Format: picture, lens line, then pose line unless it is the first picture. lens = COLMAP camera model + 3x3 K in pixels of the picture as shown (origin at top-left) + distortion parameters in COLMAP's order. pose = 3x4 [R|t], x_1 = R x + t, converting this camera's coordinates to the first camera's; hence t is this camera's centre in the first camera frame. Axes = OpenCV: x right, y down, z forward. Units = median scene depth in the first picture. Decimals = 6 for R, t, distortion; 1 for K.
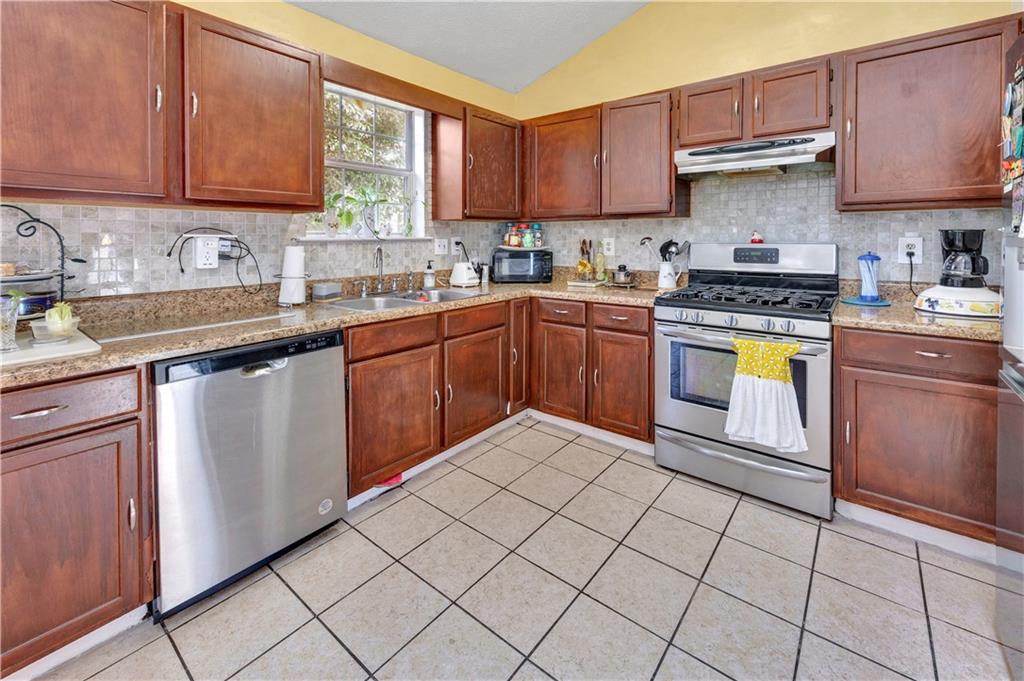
lens RADIAL K [[433.3, 0, 521.3], [0, 433.3, 242.4], [0, 0, 1]] dist [0.010083, 0.000071]
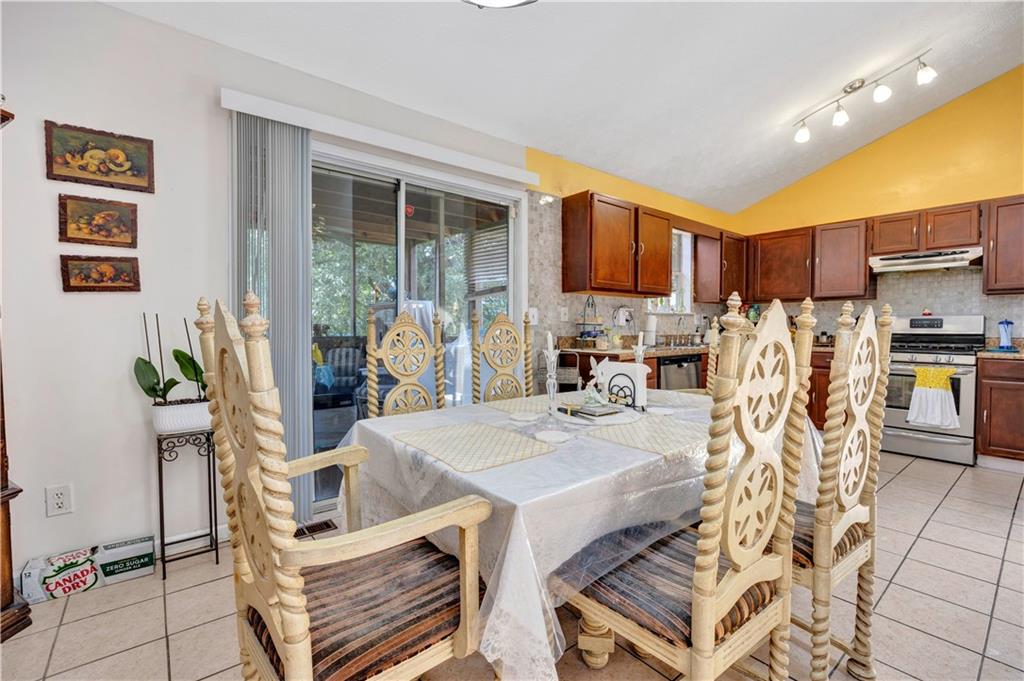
lens RADIAL K [[467.5, 0, 516.0], [0, 467.5, 339.7], [0, 0, 1]] dist [-0.010188, -0.000244]
pose [[0.980657, 0.008614, -0.195543, -0.616168], [-0.005765, 0.999869, 0.015134, 0.076964], [0.195648, -0.013714, 0.980578, -0.981841]]
